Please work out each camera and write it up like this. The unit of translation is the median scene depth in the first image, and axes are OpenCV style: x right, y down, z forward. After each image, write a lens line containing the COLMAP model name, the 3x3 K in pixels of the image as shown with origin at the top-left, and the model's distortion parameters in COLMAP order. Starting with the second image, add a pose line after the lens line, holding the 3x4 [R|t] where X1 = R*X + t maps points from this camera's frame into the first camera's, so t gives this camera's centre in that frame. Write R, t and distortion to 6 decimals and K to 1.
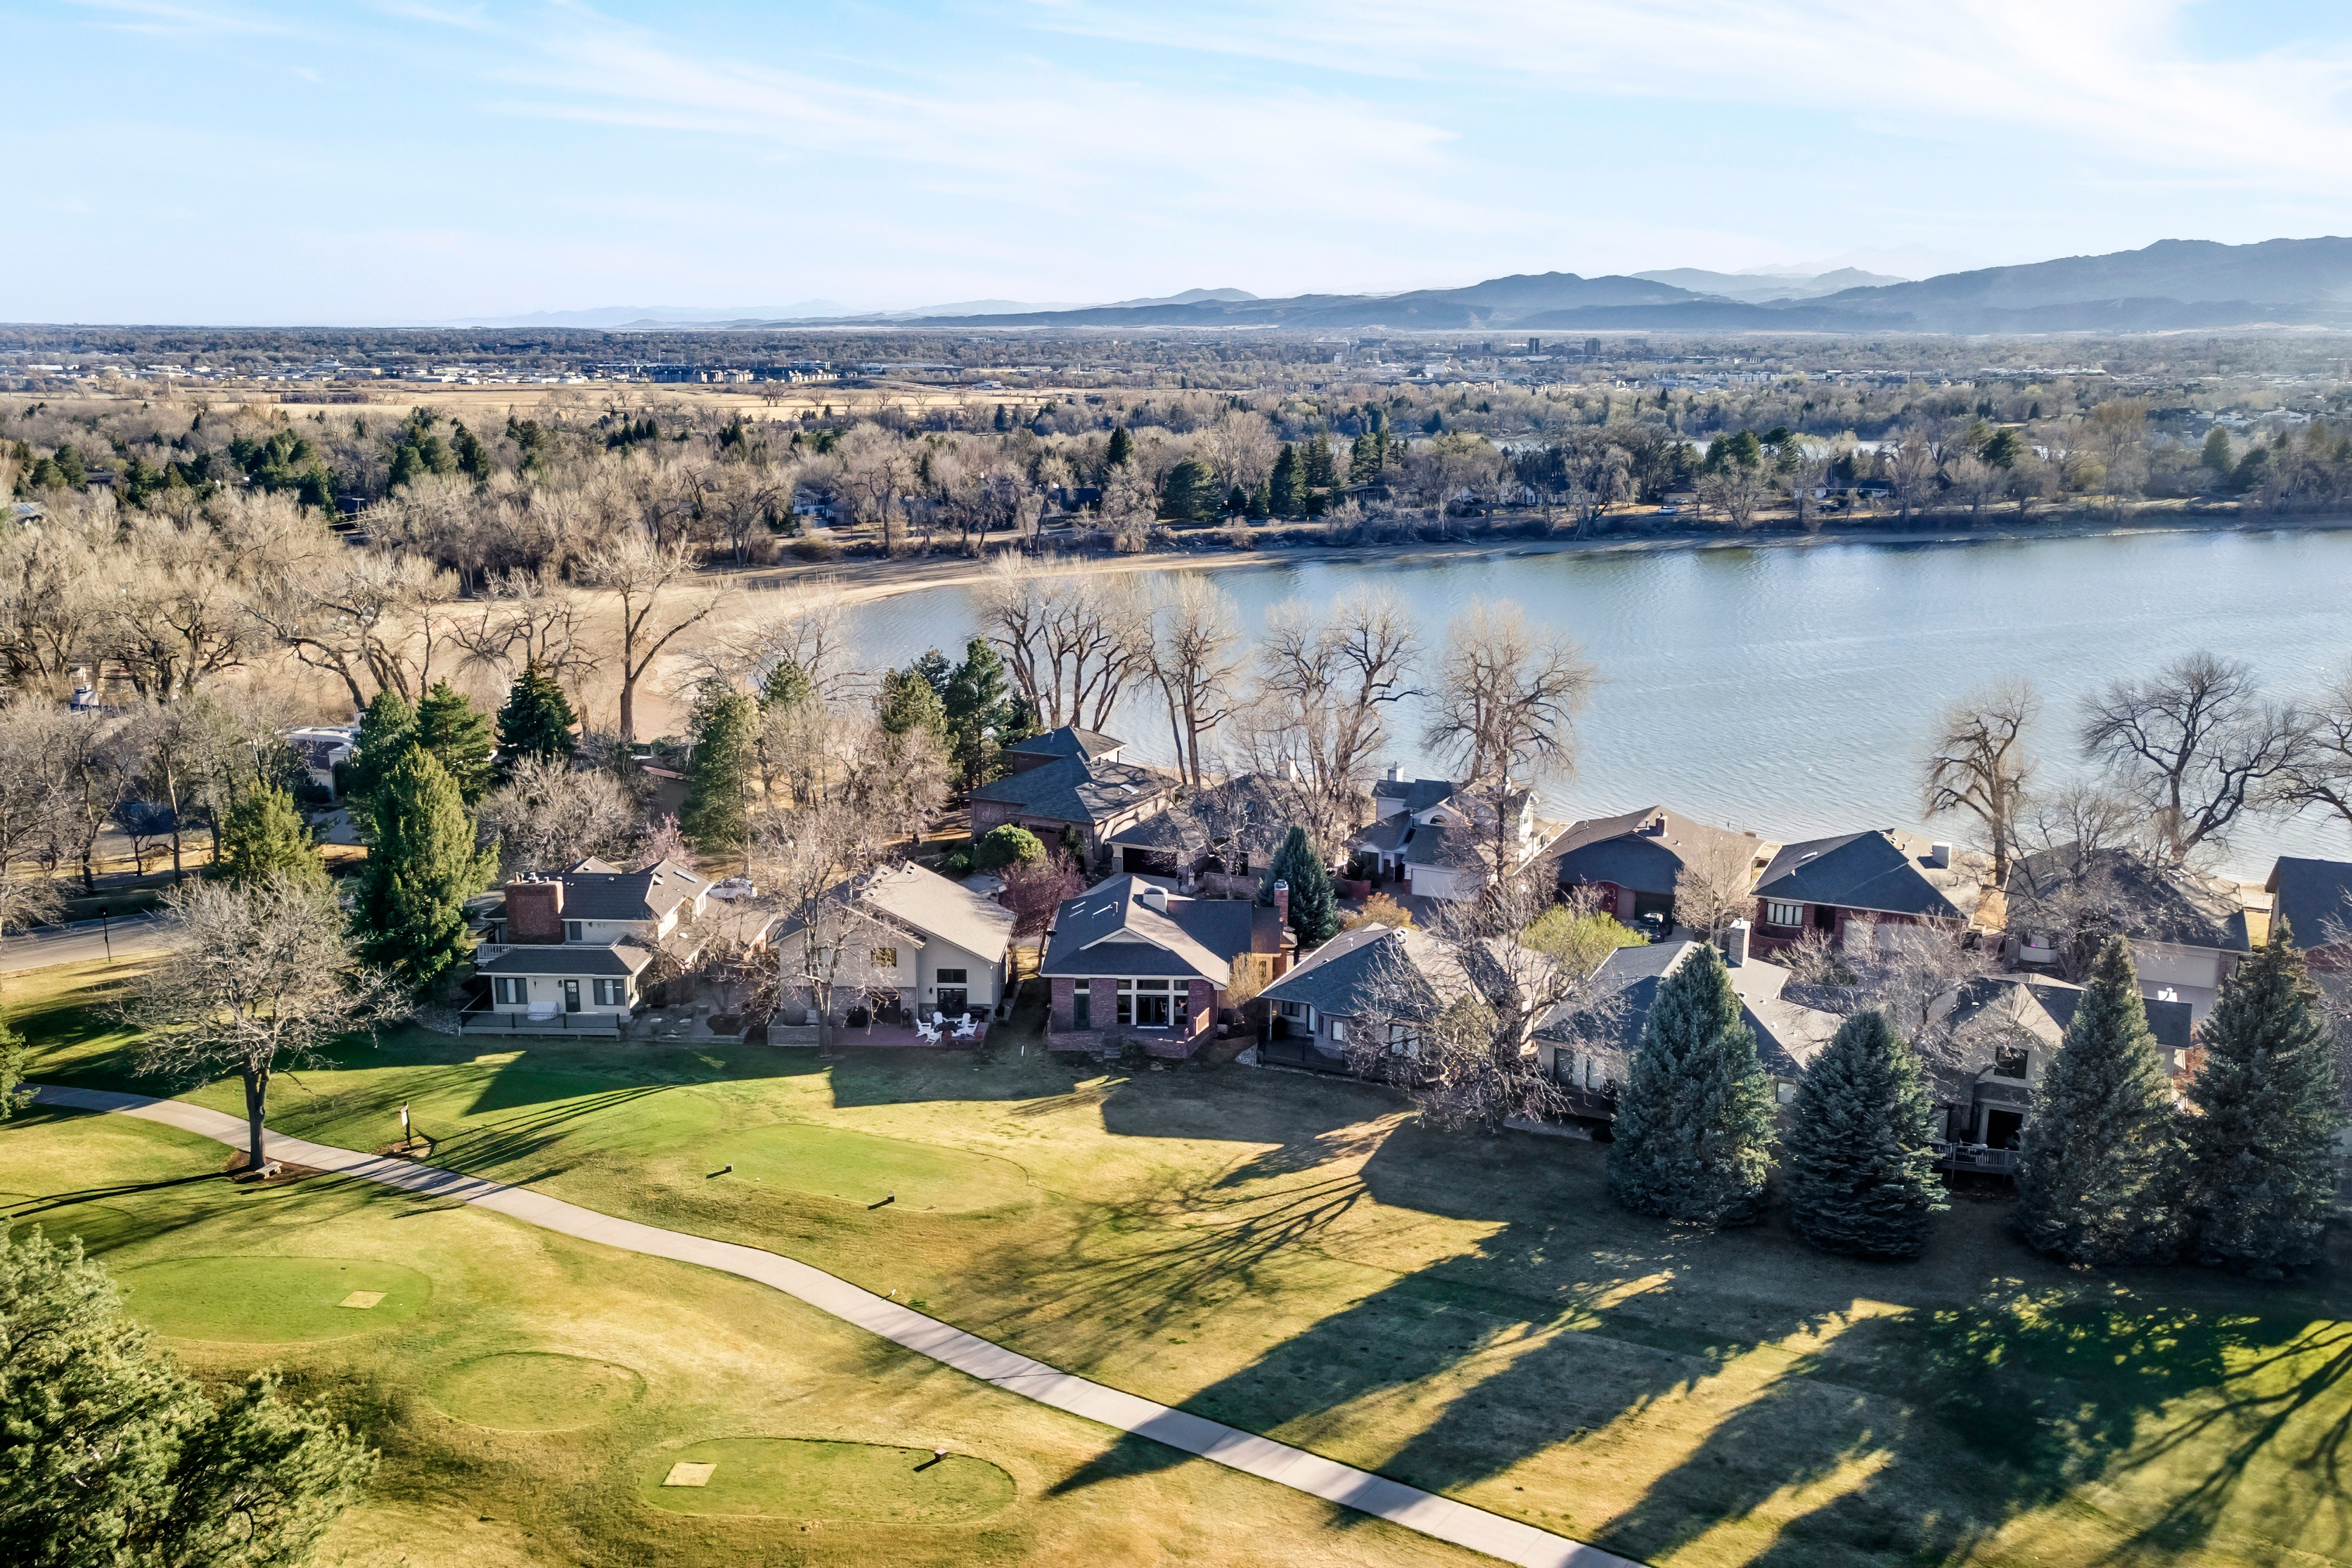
lens RADIAL K [[2037.6, 0, 1176.0], [0, 2037.6, 784.0], [0, 0, 1]] dist [0.059413, -0.065017]
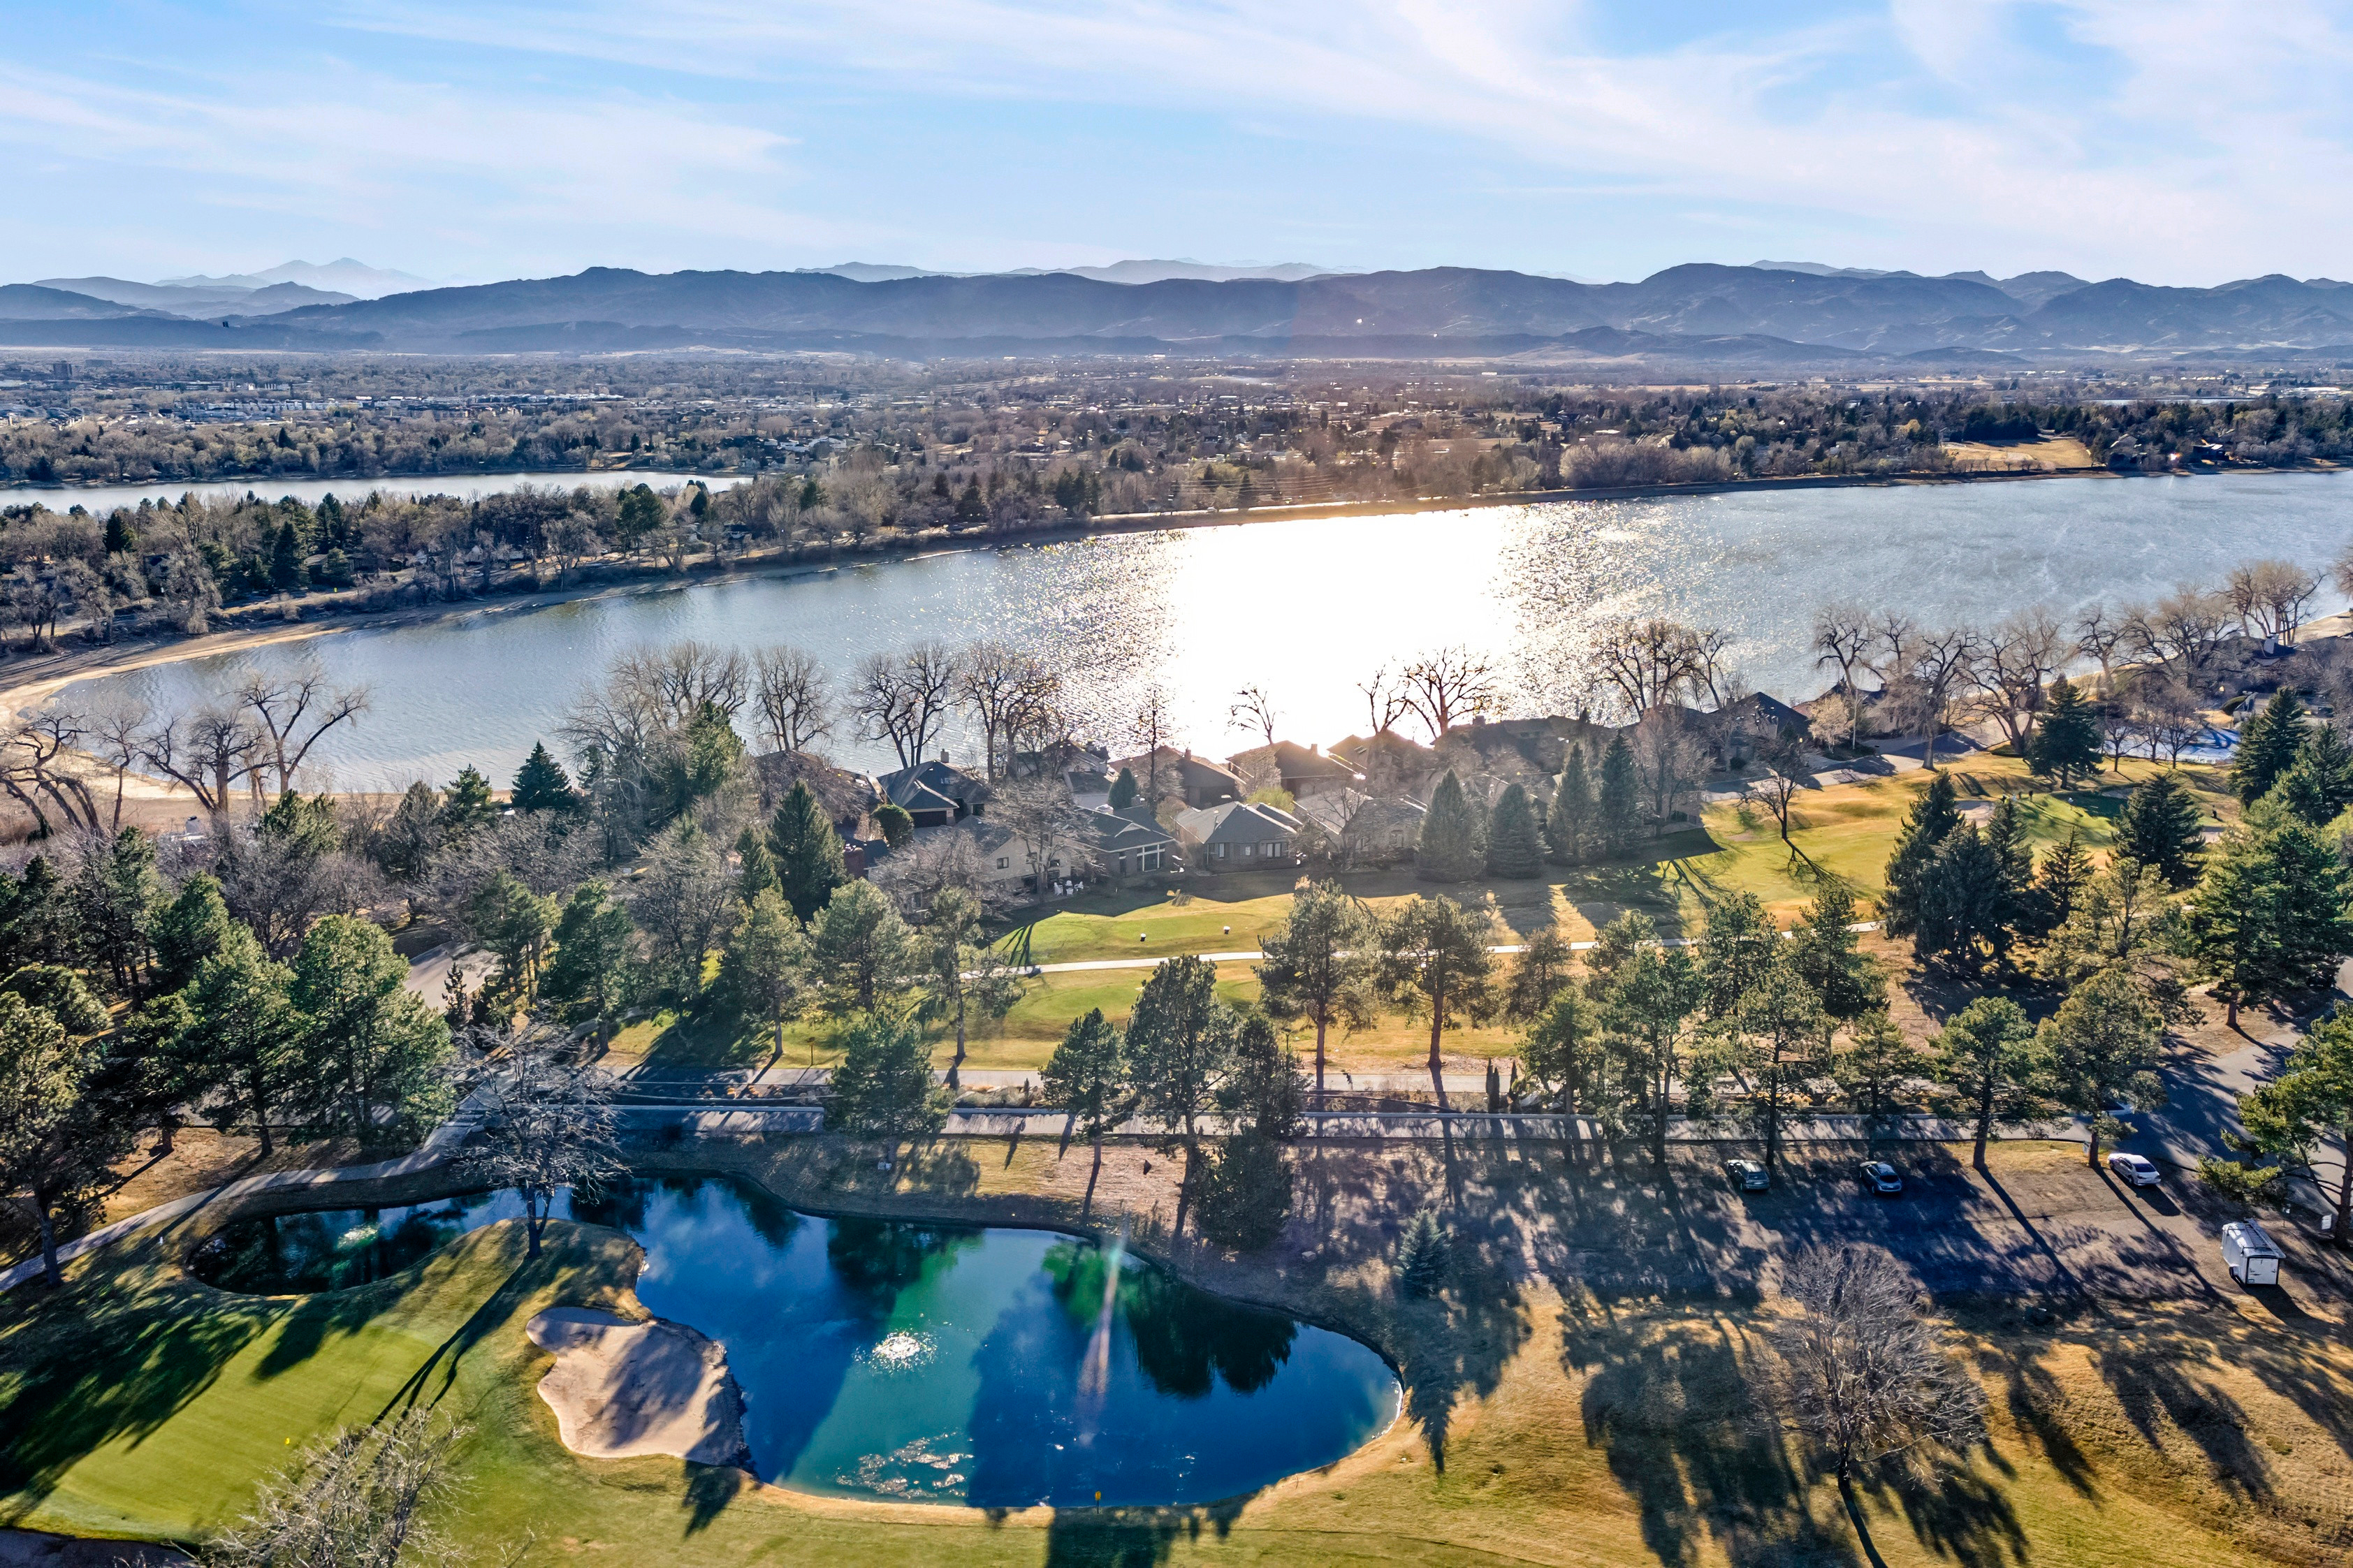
lens RADIAL K [[2025.8, 0, 1176.5], [0, 2025.8, 784.0], [0, 0, 1]] dist [0.014998, 0.021147]
pose [[0.759309, -0.136491, 0.636255, -0.337228], [0.140337, 0.989094, 0.044706, -0.012704], [-0.635418, 0.055344, 0.770183, -0.143351]]
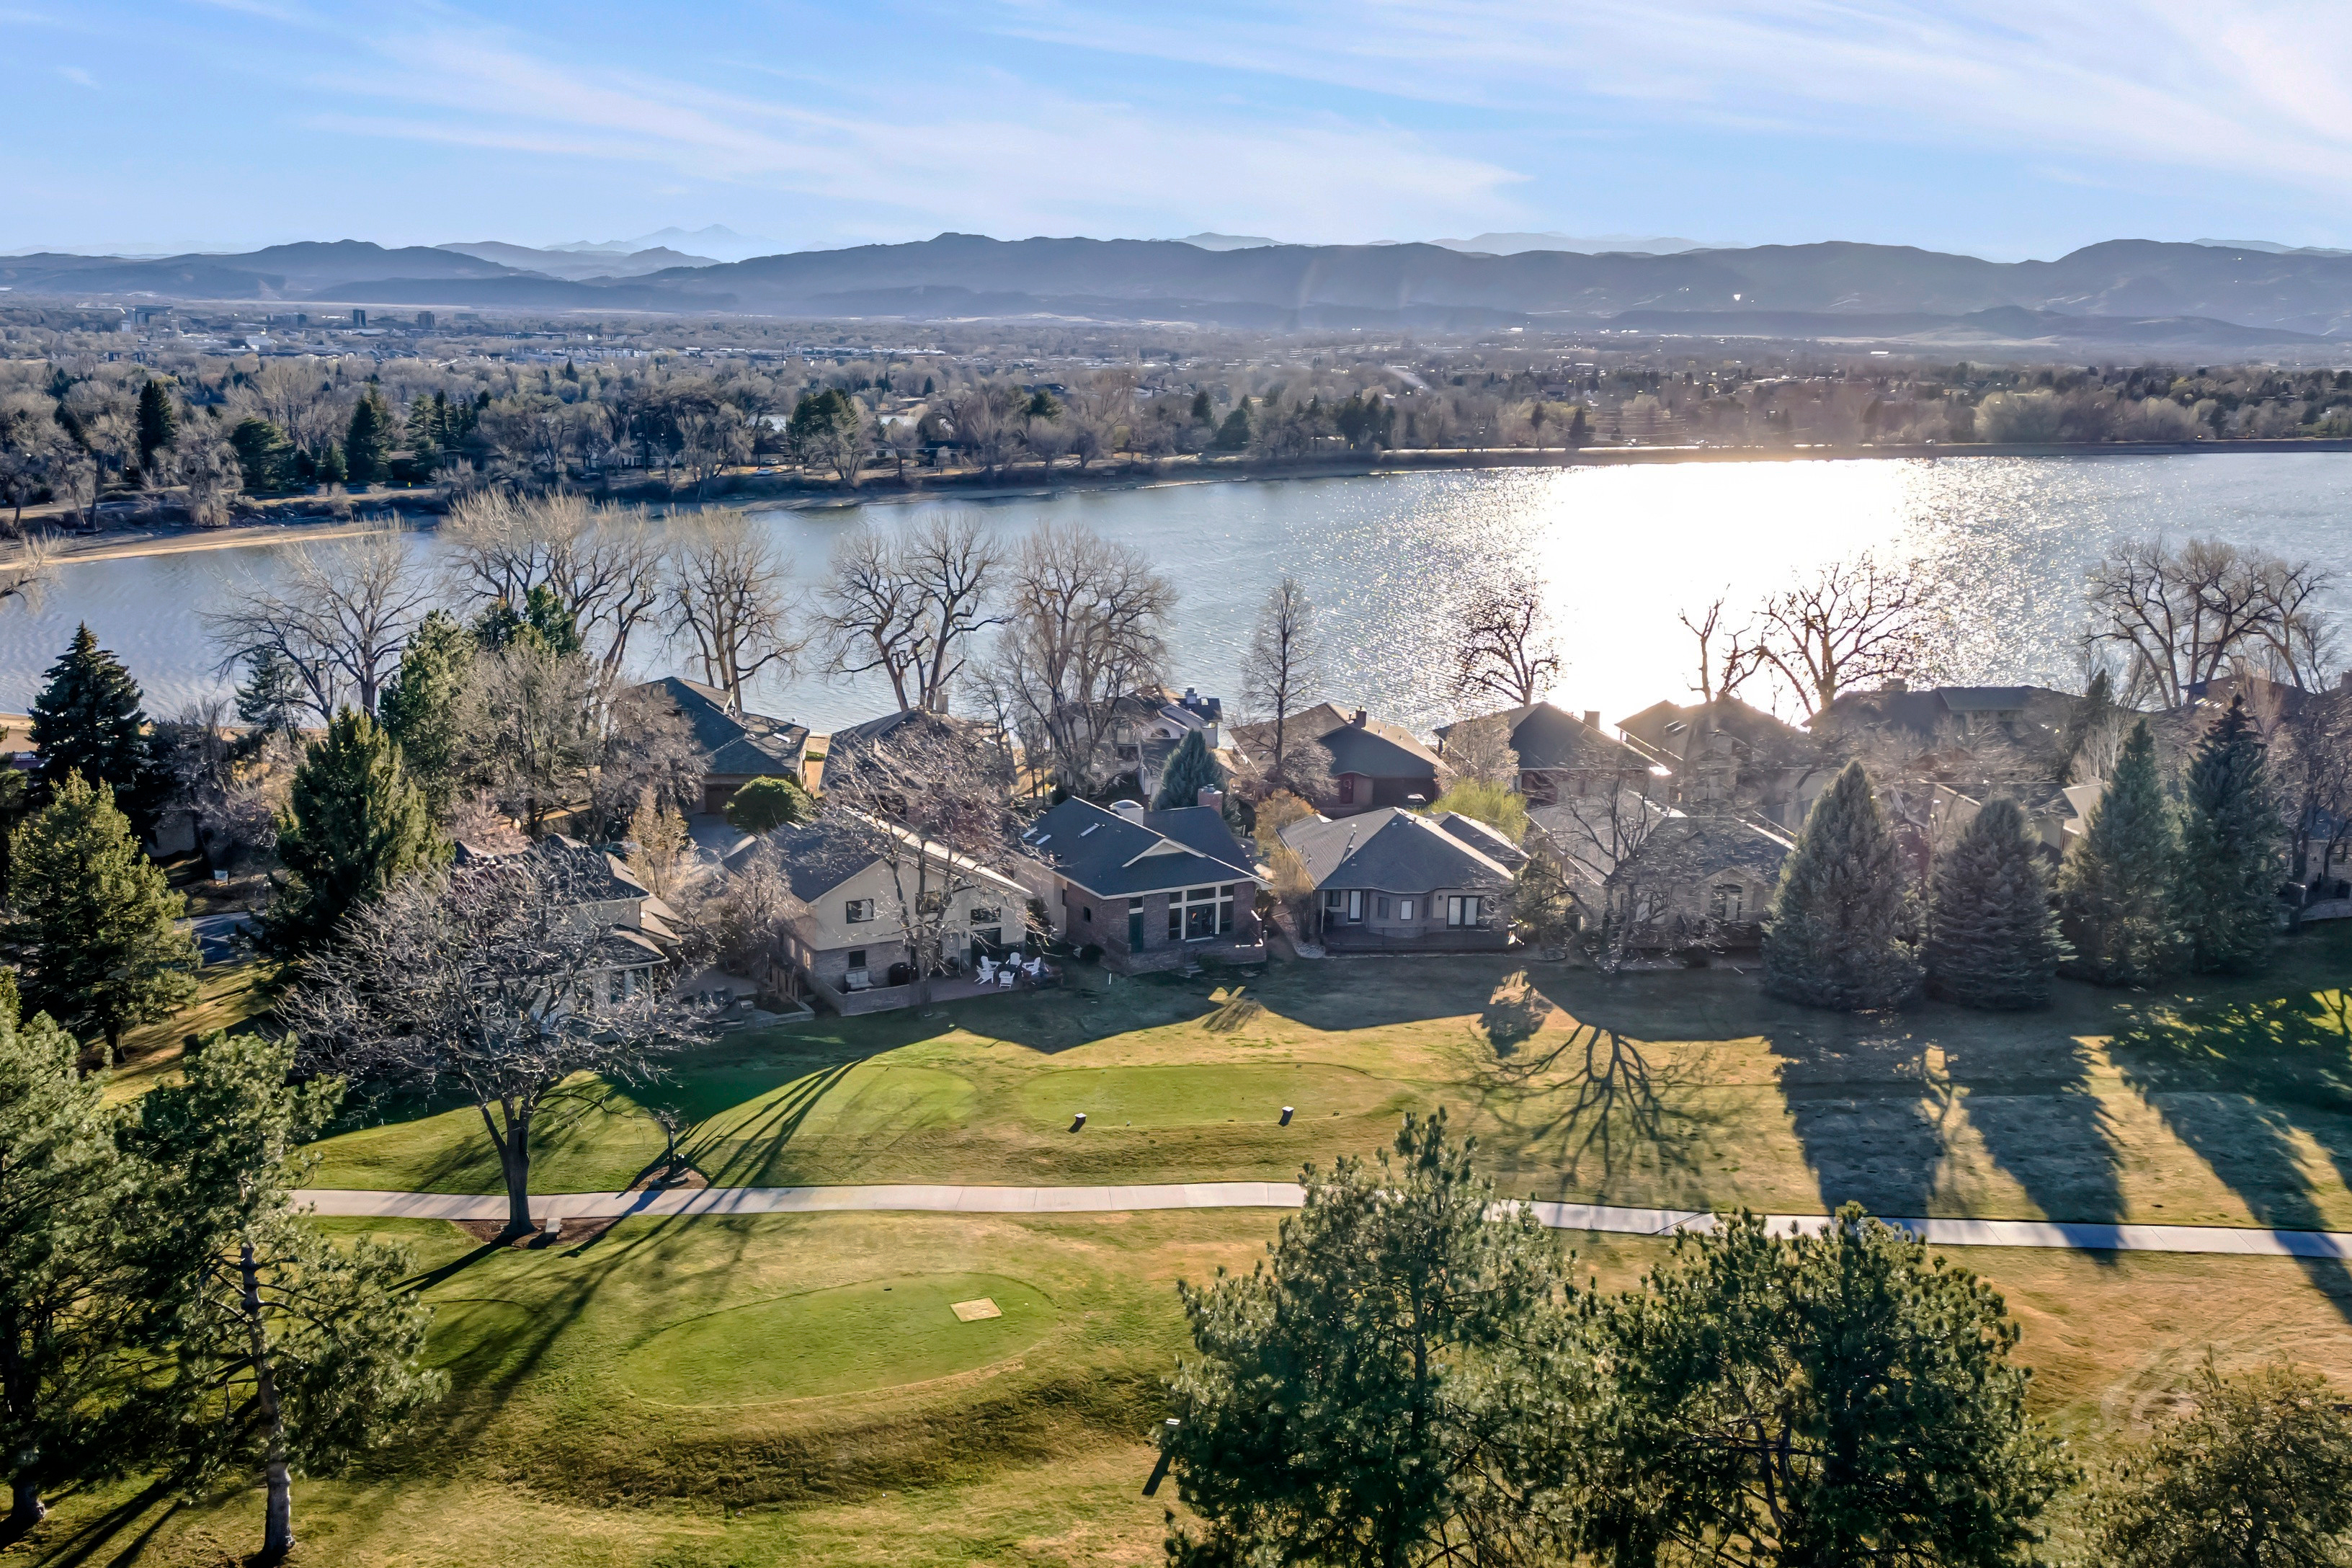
lens RADIAL K [[2095.5, 0, 1176.0], [0, 2095.5, 784.0], [0, 0, 1]] dist [0.017588, 0.024863]
pose [[0.856618, -0.096848, 0.506780, -0.140901], [0.094571, 0.995057, 0.030305, 0.004615], [-0.507210, 0.021967, 0.861543, 0.045101]]
